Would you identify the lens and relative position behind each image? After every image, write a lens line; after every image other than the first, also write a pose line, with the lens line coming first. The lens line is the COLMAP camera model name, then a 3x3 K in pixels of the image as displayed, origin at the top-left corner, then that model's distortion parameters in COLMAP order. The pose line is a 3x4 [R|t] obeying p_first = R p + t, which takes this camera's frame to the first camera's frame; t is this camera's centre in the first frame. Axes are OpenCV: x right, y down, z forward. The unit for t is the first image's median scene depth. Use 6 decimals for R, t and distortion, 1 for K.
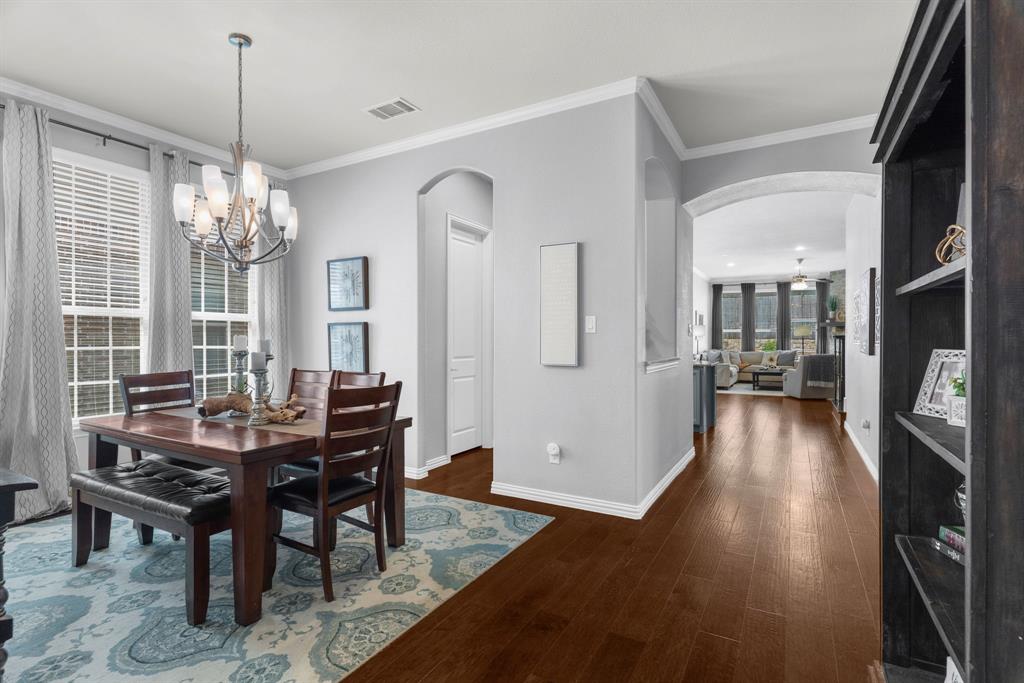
lens RADIAL K [[496.8, 0, 516.1], [0, 496.8, 340.0], [0, 0, 1]] dist [-0.000067, 0.000741]
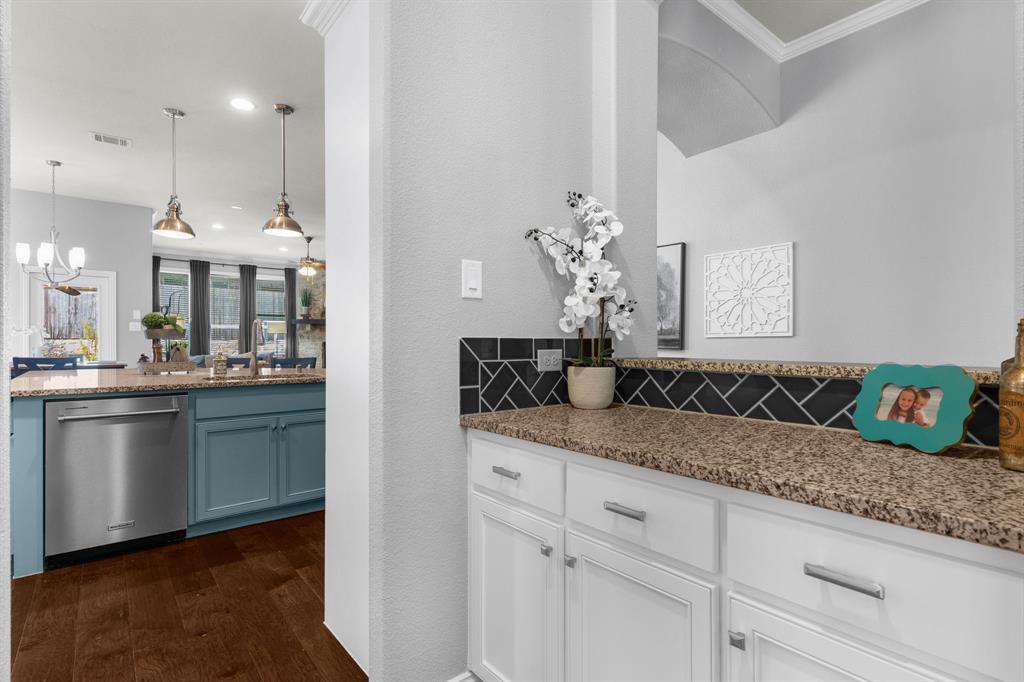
lens RADIAL K [[496.8, 0, 516.1], [0, 496.8, 339.5], [0, 0, 1]] dist [-0.000067, 0.000741]
pose [[0.361013, 0.005542, 0.932544, -0.045523], [0.000349, 0.999981, -0.006077, 0.005712], [-0.932561, 0.002520, 0.361004, 0.332368]]
